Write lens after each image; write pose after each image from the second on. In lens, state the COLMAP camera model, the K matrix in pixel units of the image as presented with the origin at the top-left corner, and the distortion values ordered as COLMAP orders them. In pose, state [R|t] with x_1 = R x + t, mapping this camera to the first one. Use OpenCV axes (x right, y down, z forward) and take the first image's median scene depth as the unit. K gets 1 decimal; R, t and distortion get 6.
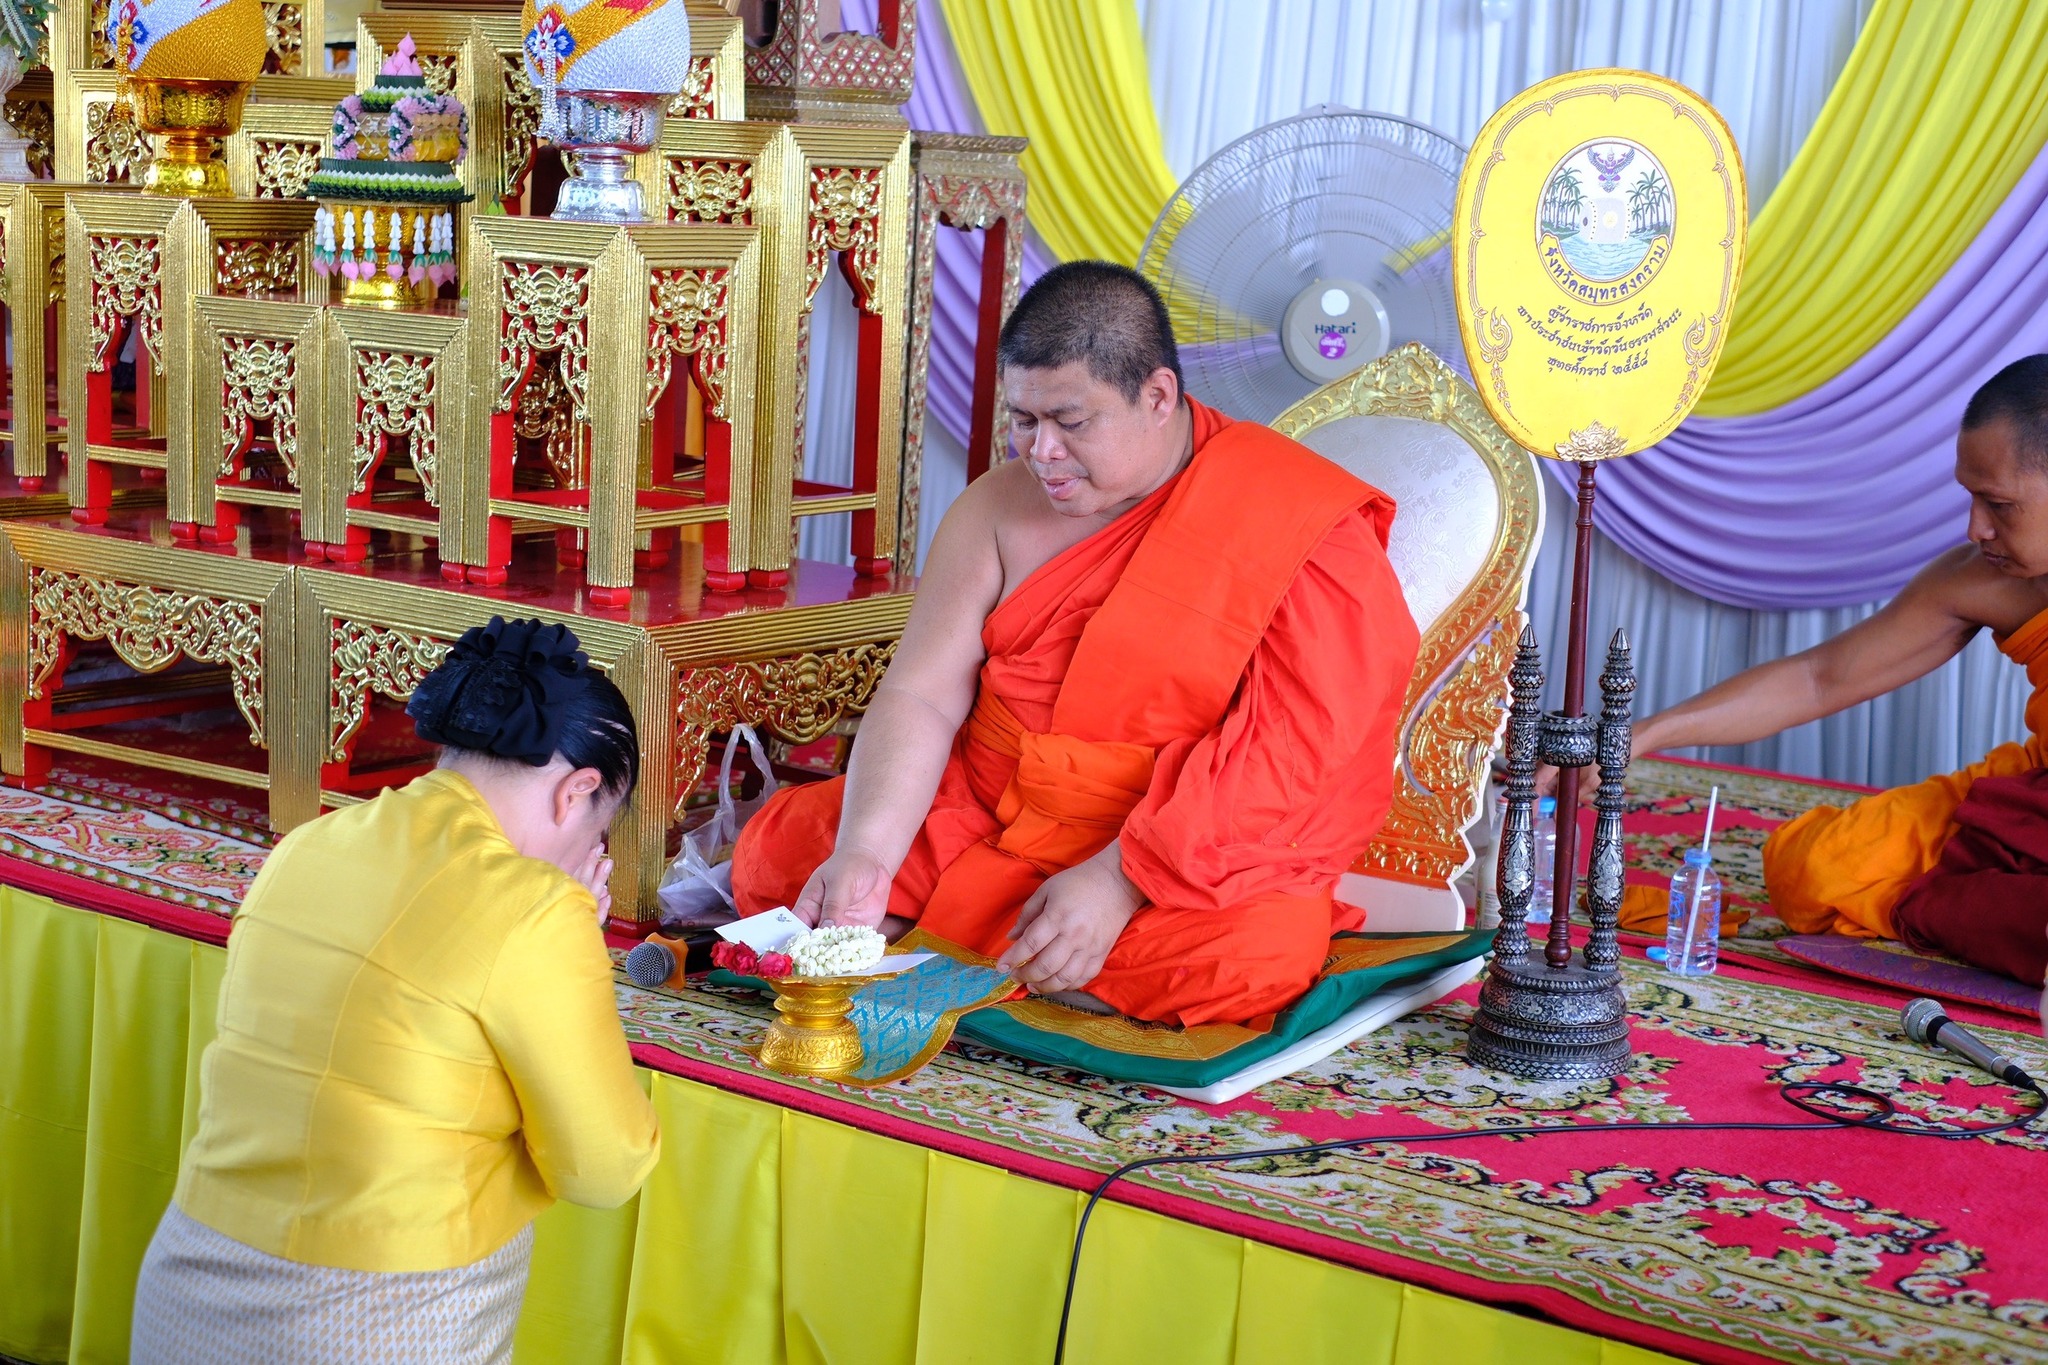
lens RADIAL K [[3202.9, 0, 1066.7], [0, 3202.9, 686.6], [0, 0, 1]] dist [-0.033693, 0.000000]
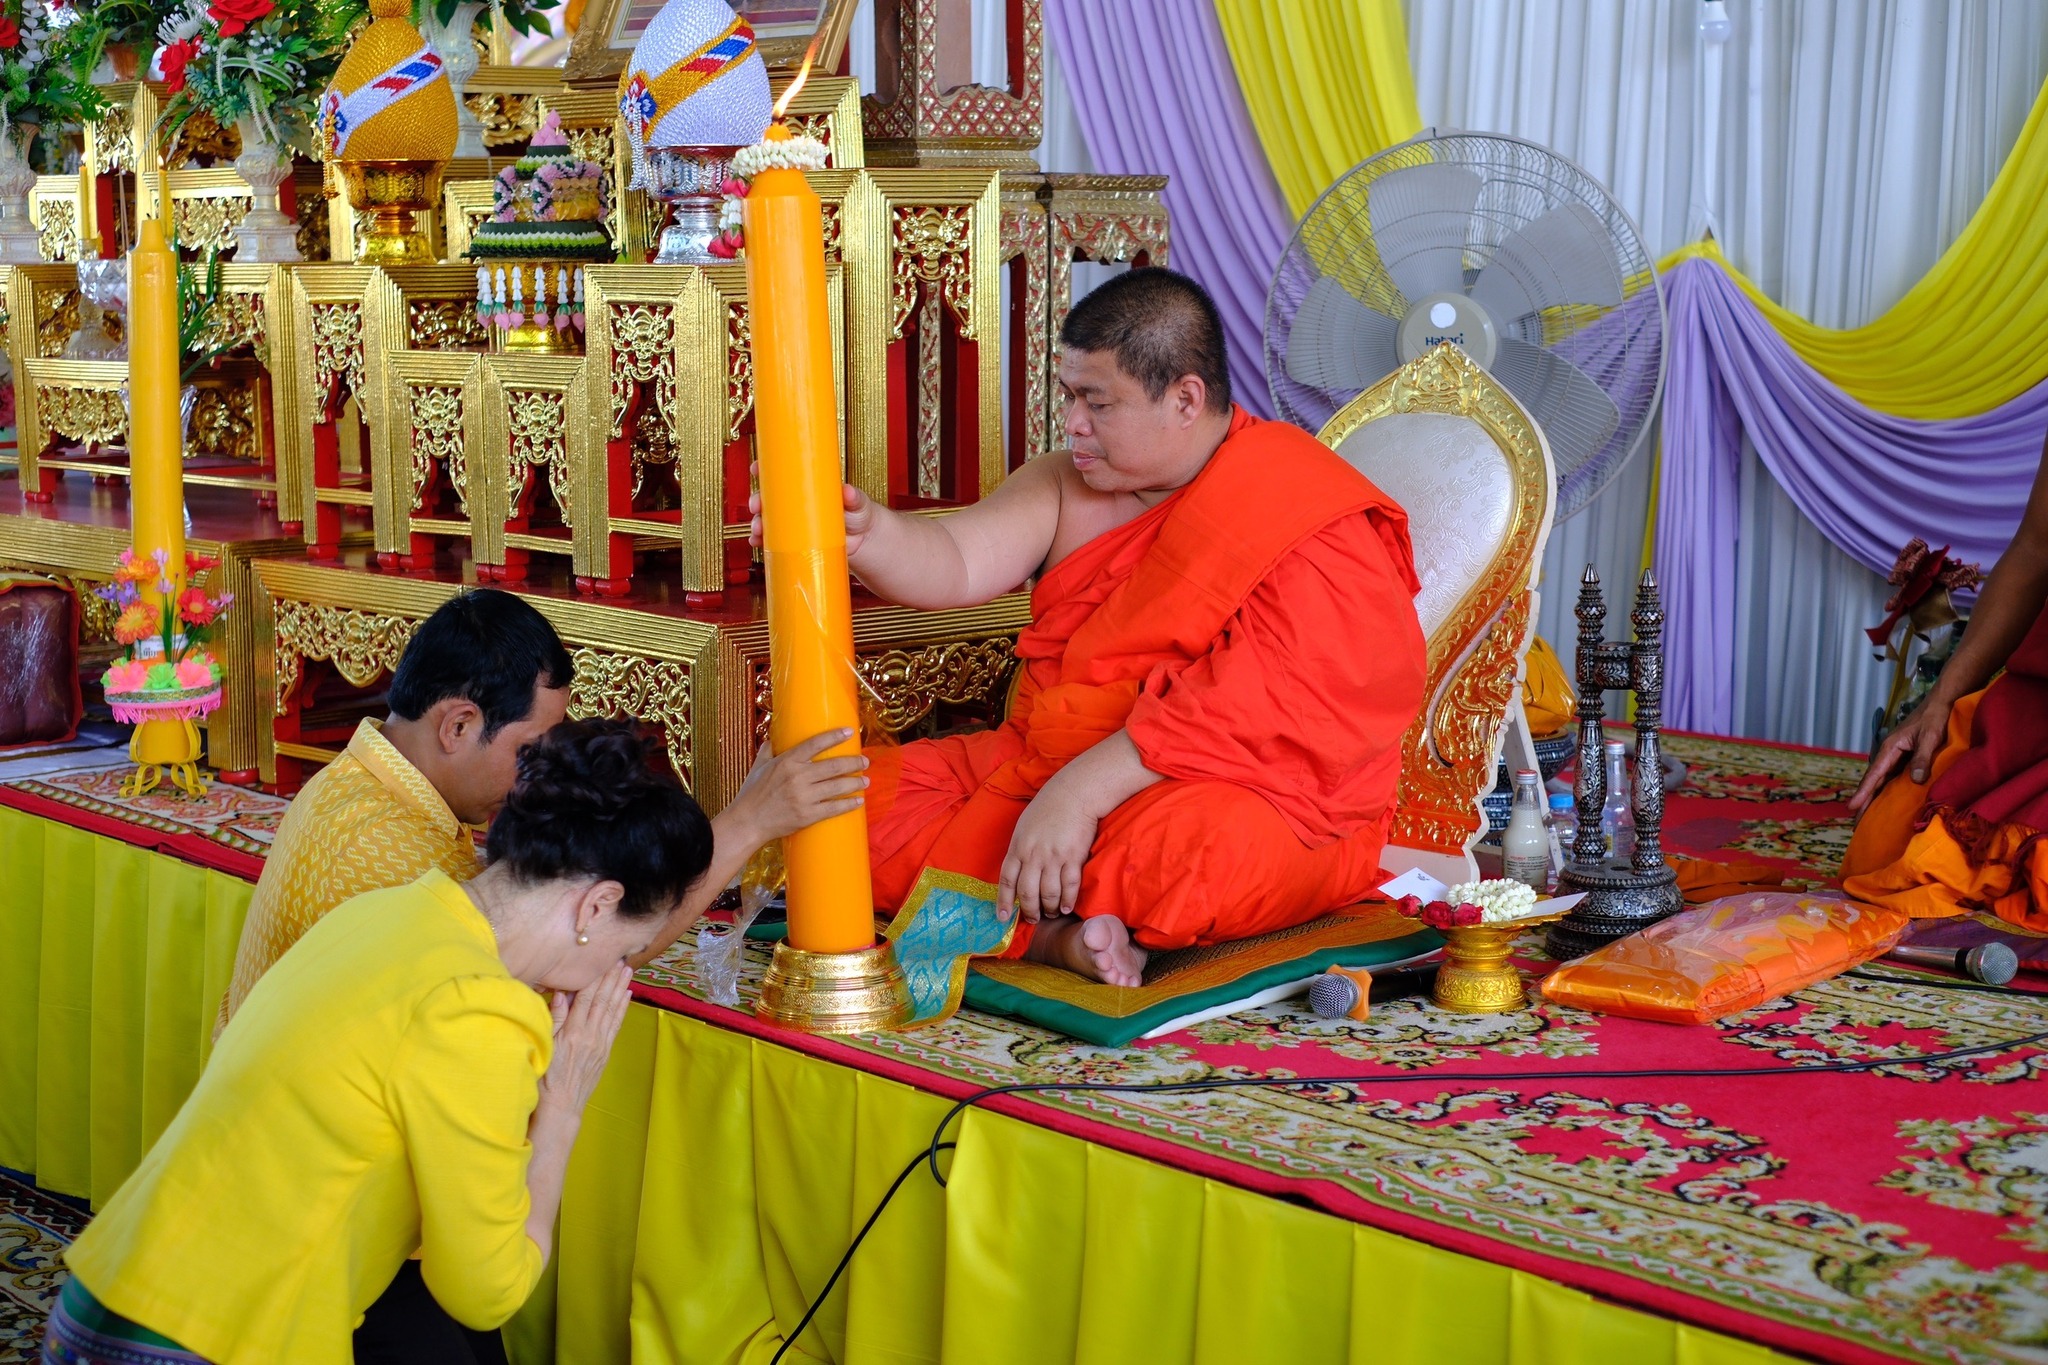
lens RADIAL K [[3202.9, 0, 1040.8], [0, 3202.9, 685.0], [0, 0, 1]] dist [-0.033693, 0.000000]
pose [[0.977693, -0.022292, -0.208852, 0.192420], [0.016351, 0.999412, -0.030130, 0.034562], [0.209401, 0.026043, 0.977483, -0.055178]]
